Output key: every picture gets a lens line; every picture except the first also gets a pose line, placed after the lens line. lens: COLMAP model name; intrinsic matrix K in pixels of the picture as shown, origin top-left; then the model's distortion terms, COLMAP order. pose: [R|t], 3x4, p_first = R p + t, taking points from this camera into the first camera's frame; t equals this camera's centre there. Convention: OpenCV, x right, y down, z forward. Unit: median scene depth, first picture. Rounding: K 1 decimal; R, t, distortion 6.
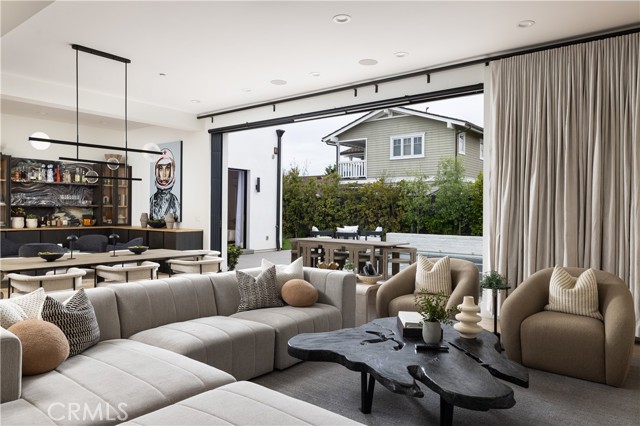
lens RADIAL K [[447.2, 0, 323.4], [0, 447.2, 211.5], [0, 0, 1]] dist [0.004202, -0.003429]
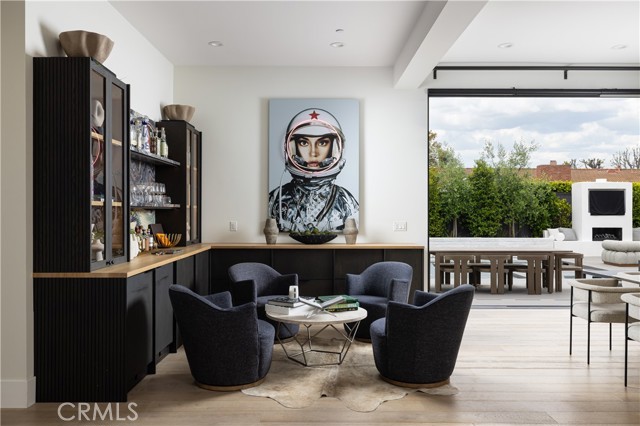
lens RADIAL K [[512.7, 0, 319.4], [0, 512.7, 209.3], [0, 0, 1]] dist [-0.008021, -0.002950]
pose [[0.783303, -0.006575, 0.621606, -0.773137], [0.008807, 0.999961, -0.000522, -0.007810], [-0.621578, 0.005883, 0.783330, 0.472413]]
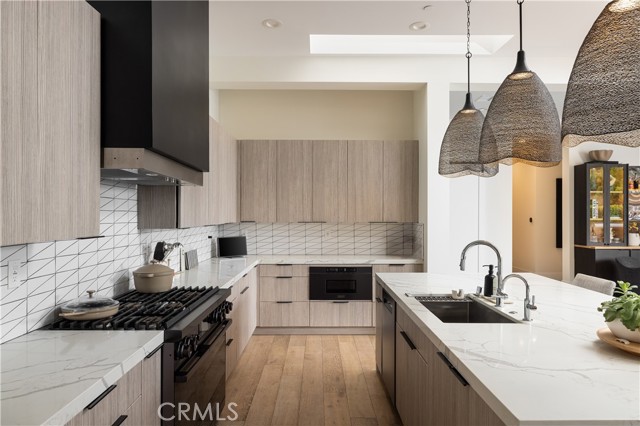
lens RADIAL K [[447.2, 0, 323.3], [0, 447.2, 214.8], [0, 0, 1]] dist [0.004202, -0.003429]
pose [[0.624145, -0.006258, -0.781283, -0.345728], [0.001328, 0.999975, -0.006948, -0.016963], [0.781307, 0.003299, 0.624138, -0.026700]]
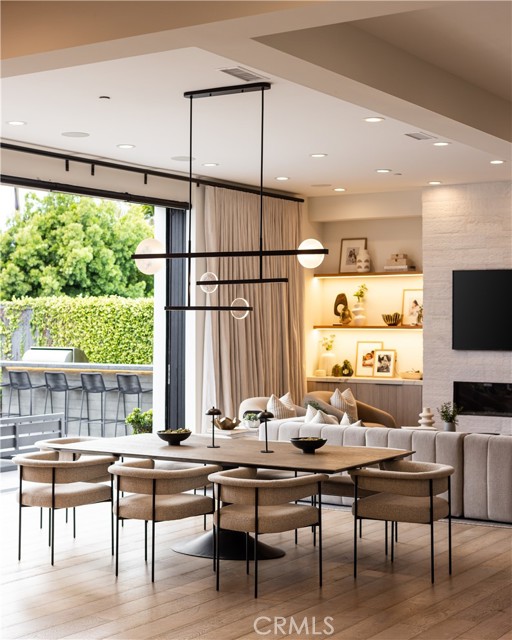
lens RADIAL K [[1118.9, 0, 254.2], [0, 1118.9, 324.4], [0, 0, 1]] dist [-0.002481, 0.000000]
pose [[-0.092311, -0.010083, 0.995679, -1.063803], [0.000329, 0.999948, 0.010157, -0.038557], [-0.995730, 0.001265, -0.092303, 0.610365]]
